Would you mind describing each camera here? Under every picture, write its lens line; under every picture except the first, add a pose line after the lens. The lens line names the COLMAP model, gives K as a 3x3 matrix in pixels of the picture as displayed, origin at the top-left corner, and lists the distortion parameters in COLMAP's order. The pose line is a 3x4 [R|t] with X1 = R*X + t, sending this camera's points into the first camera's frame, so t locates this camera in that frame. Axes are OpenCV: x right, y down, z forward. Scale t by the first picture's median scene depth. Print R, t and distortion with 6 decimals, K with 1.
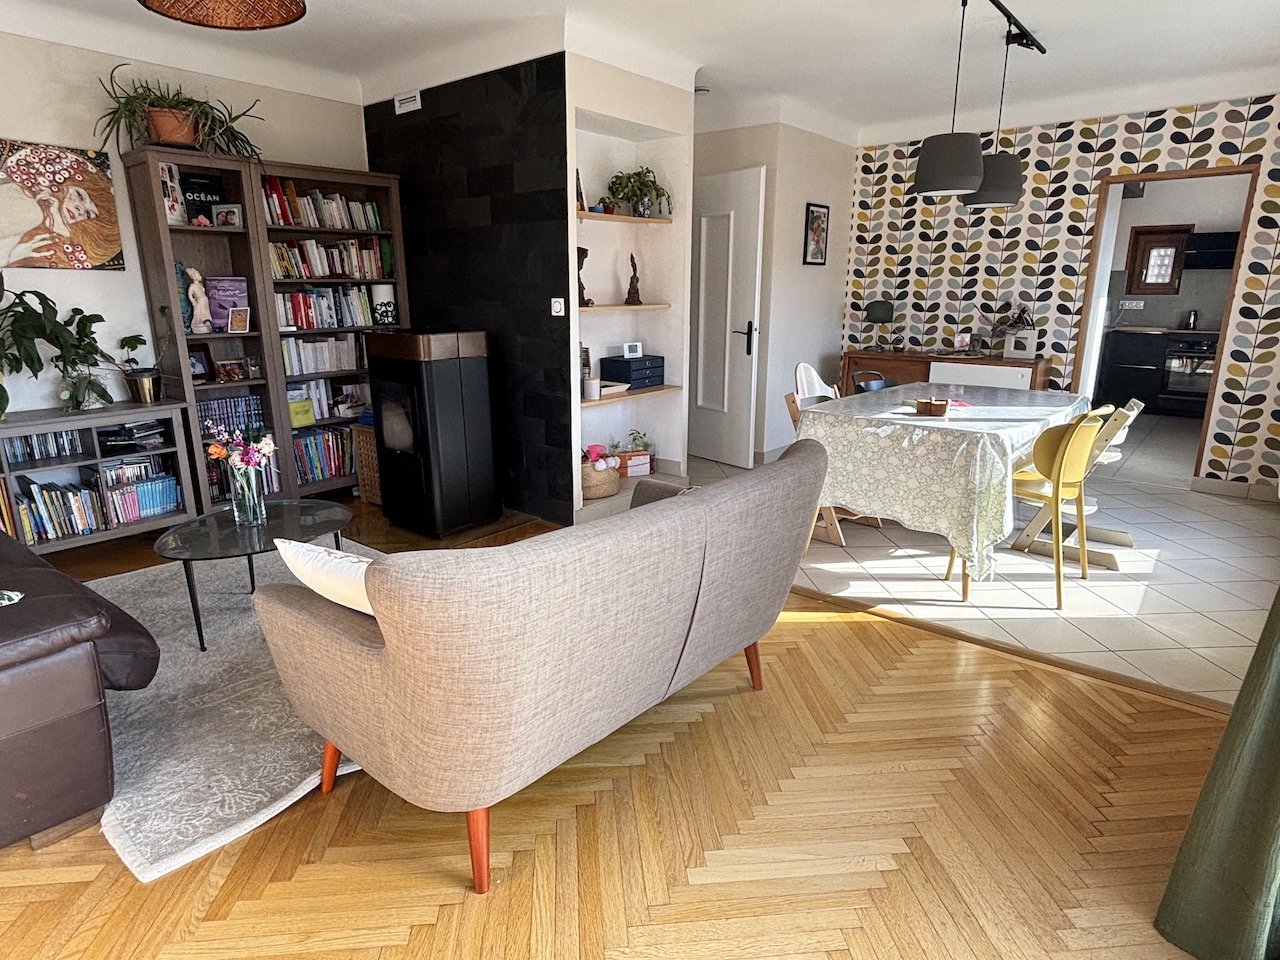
lens RADIAL K [[747.0, 0, 640.0], [0, 747.0, 480.0], [0, 0, 1]] dist [0.030474, -0.029048]
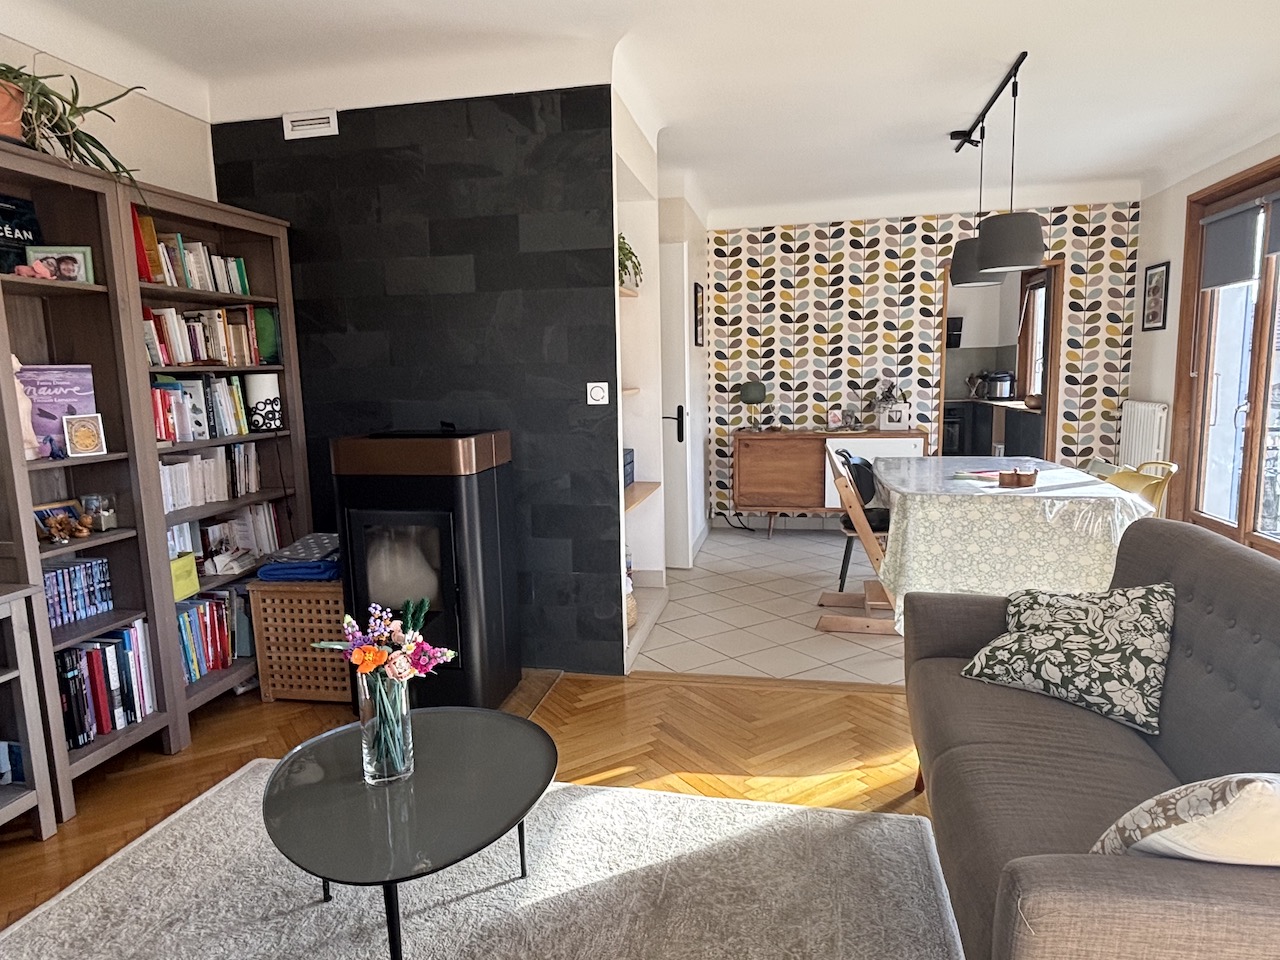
lens RADIAL K [[788.2, 0, 640.0], [0, 788.2, 480.0], [0, 0, 1]] dist [0.058417, -0.066112]
pose [[0.881326, -0.085009, 0.464799, -0.379504], [0.141882, 0.985900, -0.088714, -0.051079], [-0.450704, 0.144132, 0.880961, 0.217000]]
